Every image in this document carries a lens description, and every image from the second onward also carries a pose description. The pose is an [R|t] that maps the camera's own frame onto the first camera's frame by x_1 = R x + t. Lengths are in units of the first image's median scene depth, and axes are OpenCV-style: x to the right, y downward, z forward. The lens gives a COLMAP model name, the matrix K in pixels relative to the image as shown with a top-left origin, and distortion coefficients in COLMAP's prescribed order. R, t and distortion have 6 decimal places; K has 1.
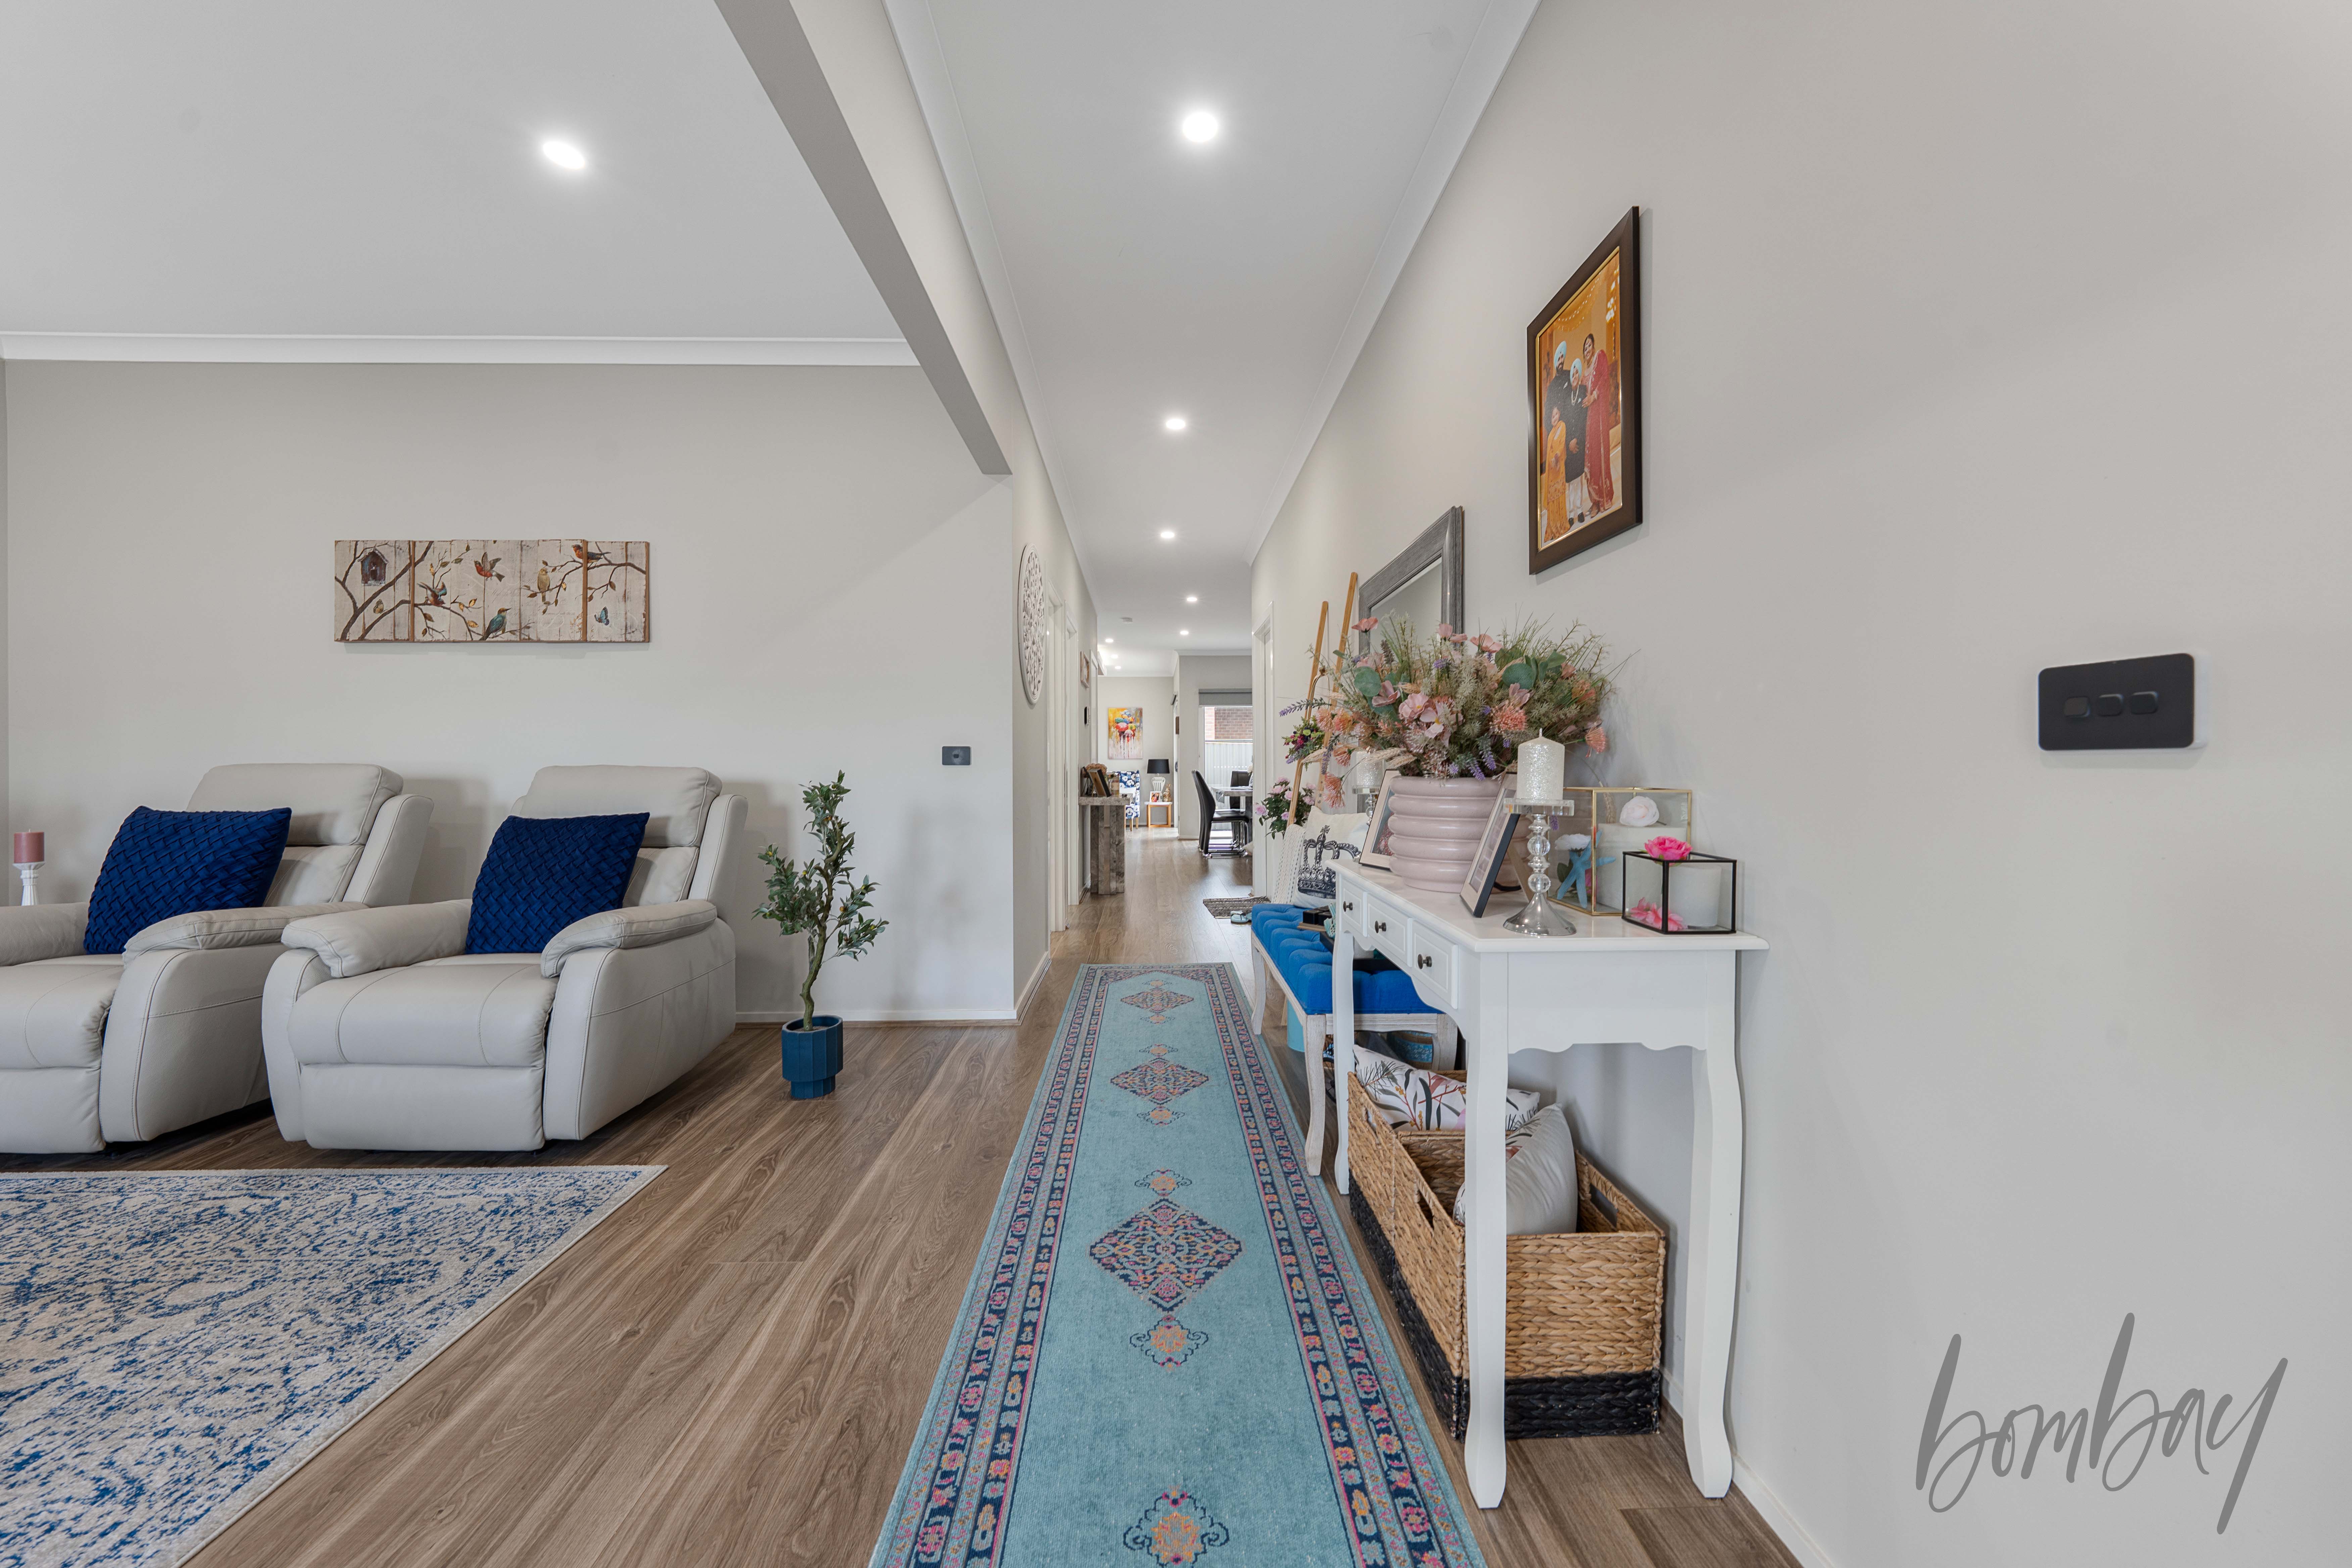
lens RADIAL K [[813.8, 0, 1168.4], [0, 813.8, 778.3], [0, 0, 1]] dist [0.001416, 0.000291]
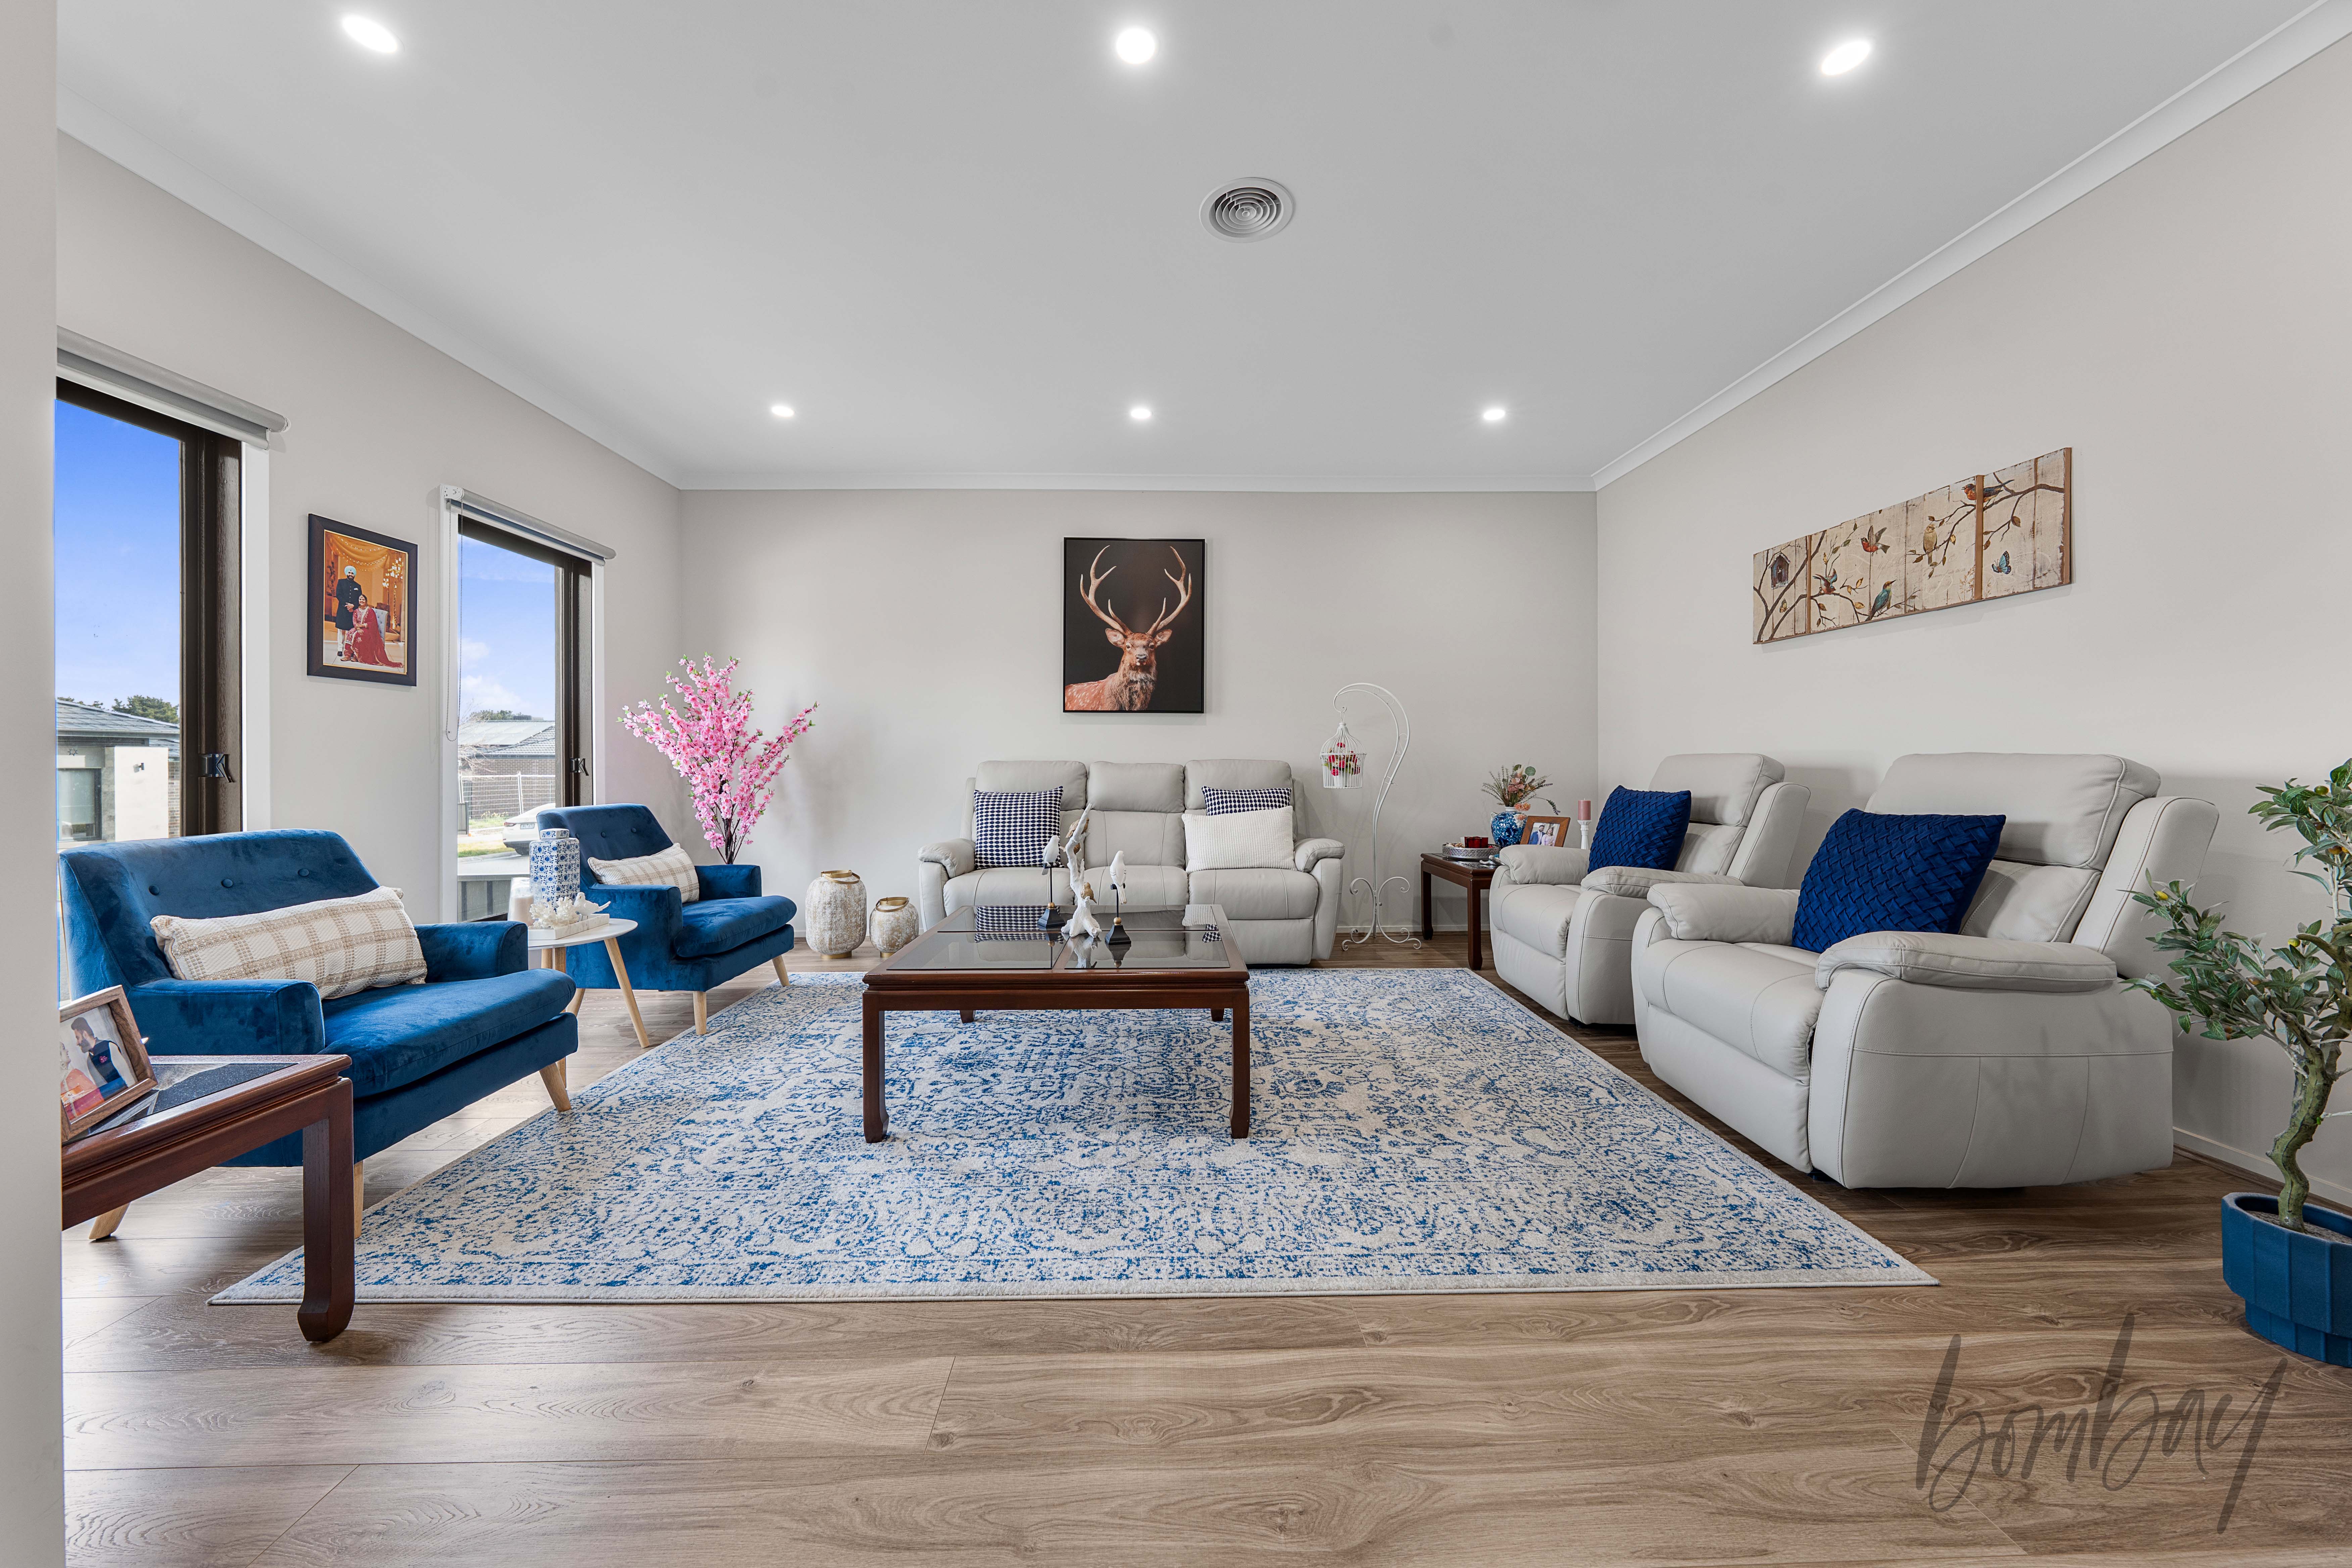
lens RADIAL K [[813.8, 0, 1173.6], [0, 813.8, 761.6], [0, 0, 1]] dist [0.001416, 0.000291]
pose [[-0.001350, 0.002064, -0.999997, 0.124325], [-0.006338, 0.999978, 0.002072, -0.004361], [0.999979, 0.006341, -0.001337, 0.249637]]
